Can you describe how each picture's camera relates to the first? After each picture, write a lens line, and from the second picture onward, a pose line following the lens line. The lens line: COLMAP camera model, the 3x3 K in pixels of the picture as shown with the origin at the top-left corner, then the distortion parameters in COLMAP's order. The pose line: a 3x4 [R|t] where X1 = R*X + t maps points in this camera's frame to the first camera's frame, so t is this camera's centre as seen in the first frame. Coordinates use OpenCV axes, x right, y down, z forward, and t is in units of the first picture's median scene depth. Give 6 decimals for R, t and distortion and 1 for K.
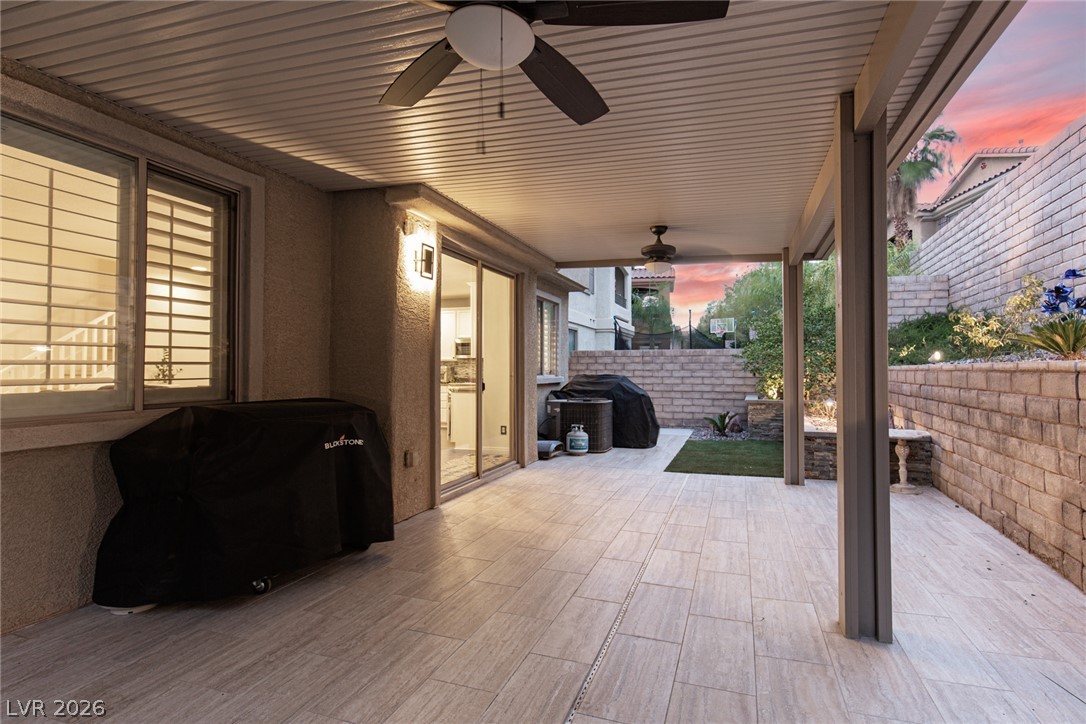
lens RADIAL K [[541.9, 0, 543.0], [0, 541.9, 362.0], [0, 0, 1]] dist [0.012970, -0.000642]
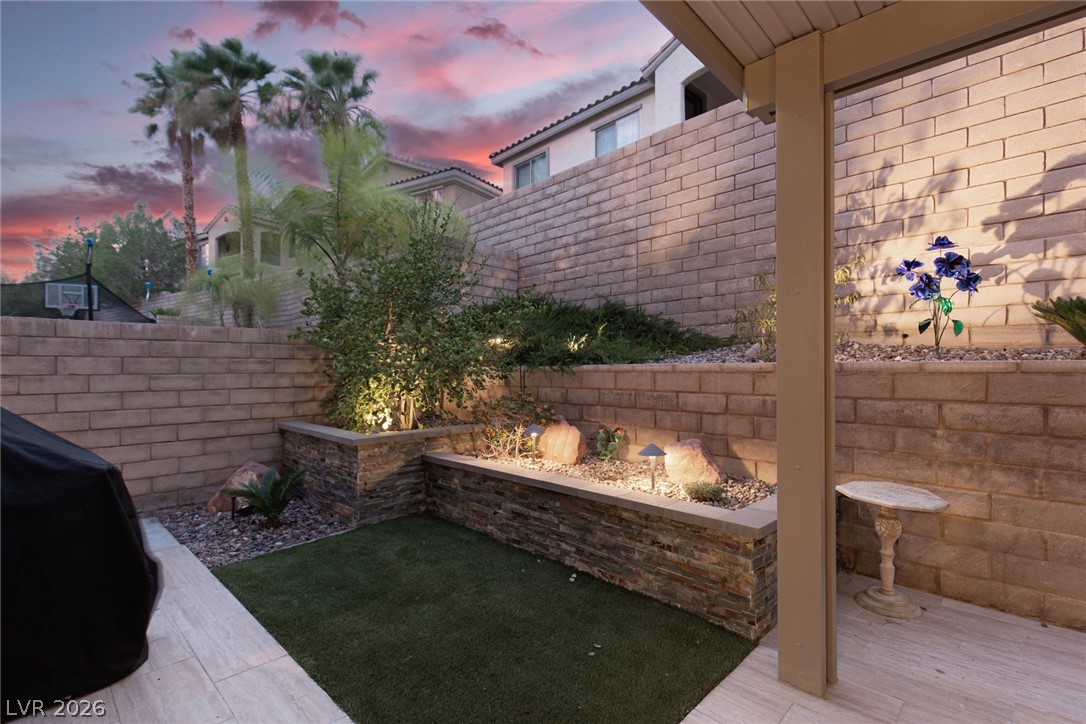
lens RADIAL K [[541.9, 0, 543.0], [0, 541.9, 362.0], [0, 0, 1]] dist [0.012970, -0.000642]
pose [[0.424558, 0.007112, 0.905373, 0.027216], [-0.007332, 0.999963, -0.004417, 0.005465], [-0.905371, -0.004763, 0.424594, 0.562206]]
